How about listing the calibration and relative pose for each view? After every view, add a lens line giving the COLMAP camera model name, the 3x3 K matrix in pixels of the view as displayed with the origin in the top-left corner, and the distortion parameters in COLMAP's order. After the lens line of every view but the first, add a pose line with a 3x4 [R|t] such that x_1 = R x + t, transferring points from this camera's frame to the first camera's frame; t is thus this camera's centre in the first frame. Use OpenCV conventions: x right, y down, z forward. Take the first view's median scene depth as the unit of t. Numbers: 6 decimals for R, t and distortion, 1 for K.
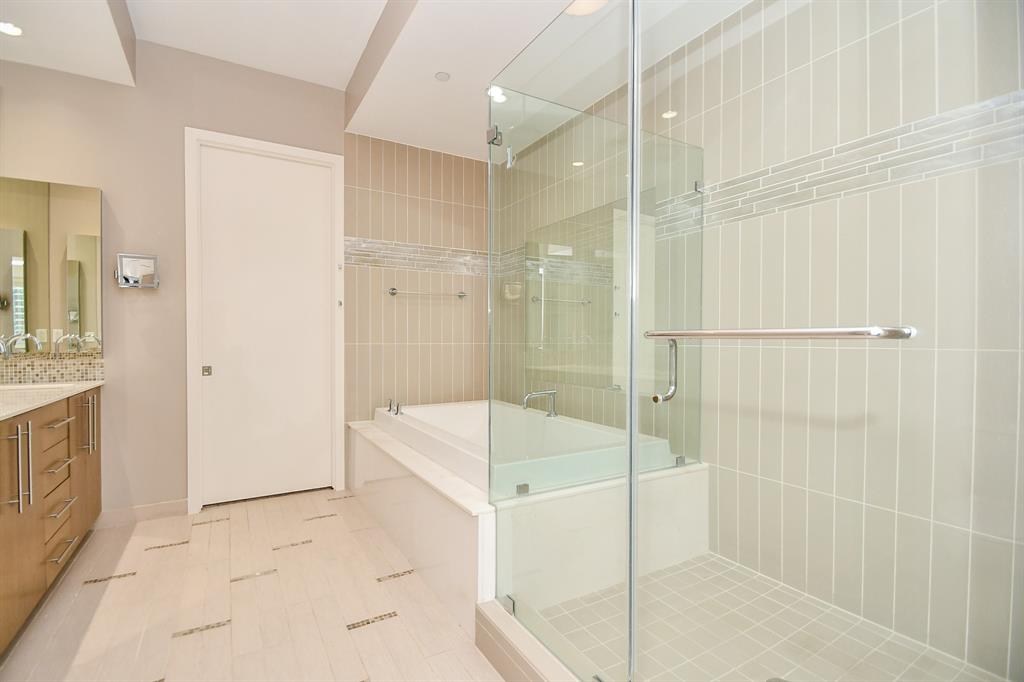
lens RADIAL K [[454.5, 0, 511.6], [0, 454.5, 342.7], [0, 0, 1]] dist [0.008373, -0.010221]
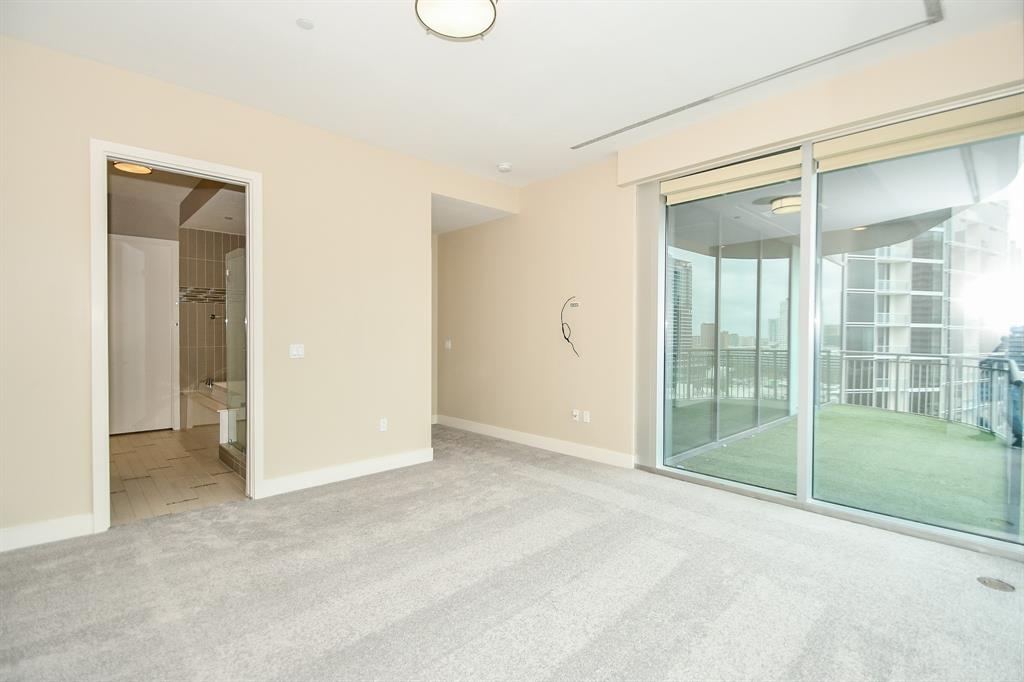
lens RADIAL K [[454.5, 0, 511.4], [0, 454.5, 334.5], [0, 0, 1]] dist [0.008373, -0.010221]
pose [[0.975135, 0.001115, 0.221611, 0.501649], [-0.002184, 0.999987, 0.004577, -0.058284], [-0.221603, -0.004947, 0.975124, -1.018852]]
